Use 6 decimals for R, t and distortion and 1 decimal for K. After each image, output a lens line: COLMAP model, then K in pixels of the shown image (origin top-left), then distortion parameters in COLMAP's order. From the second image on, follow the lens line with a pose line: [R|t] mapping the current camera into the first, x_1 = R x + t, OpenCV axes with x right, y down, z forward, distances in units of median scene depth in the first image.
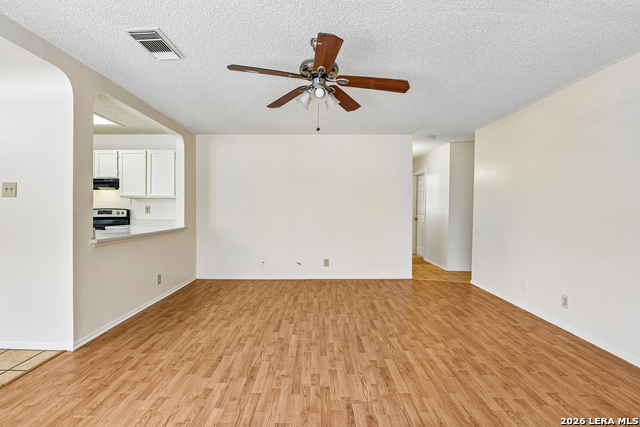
lens RADIAL K [[298.0, 0, 321.0], [0, 298.0, 212.3], [0, 0, 1]] dist [-0.006892, -0.005727]
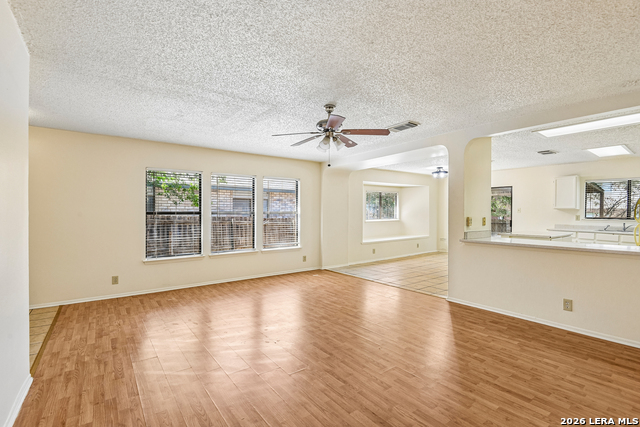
lens RADIAL K [[298.0, 0, 316.3], [0, 298.0, 217.9], [0, 0, 1]] dist [-0.006892, -0.005727]
pose [[-0.811307, -0.001234, -0.584618, 0.595426], [-0.019381, 0.999505, 0.024787, -0.033588], [0.584298, 0.031441, -0.810930, 1.429553]]
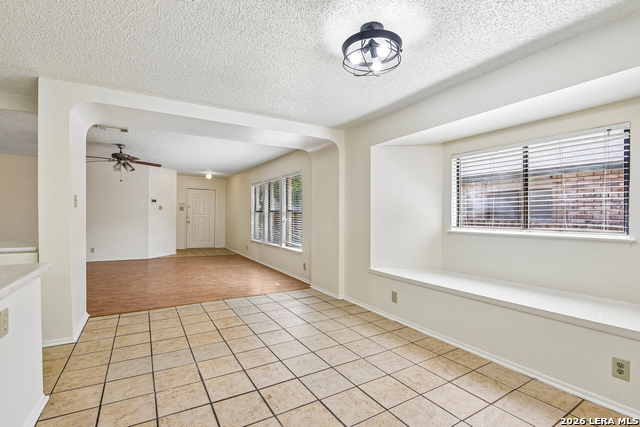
lens RADIAL K [[298.0, 0, 313.4], [0, 298.0, 213.3], [0, 0, 1]] dist [-0.006892, -0.005727]
pose [[-0.489841, -0.014757, 0.871687, -1.889386], [0.003465, 0.999816, 0.018873, -0.030228], [-0.871805, 0.012265, -0.489699, 0.543012]]
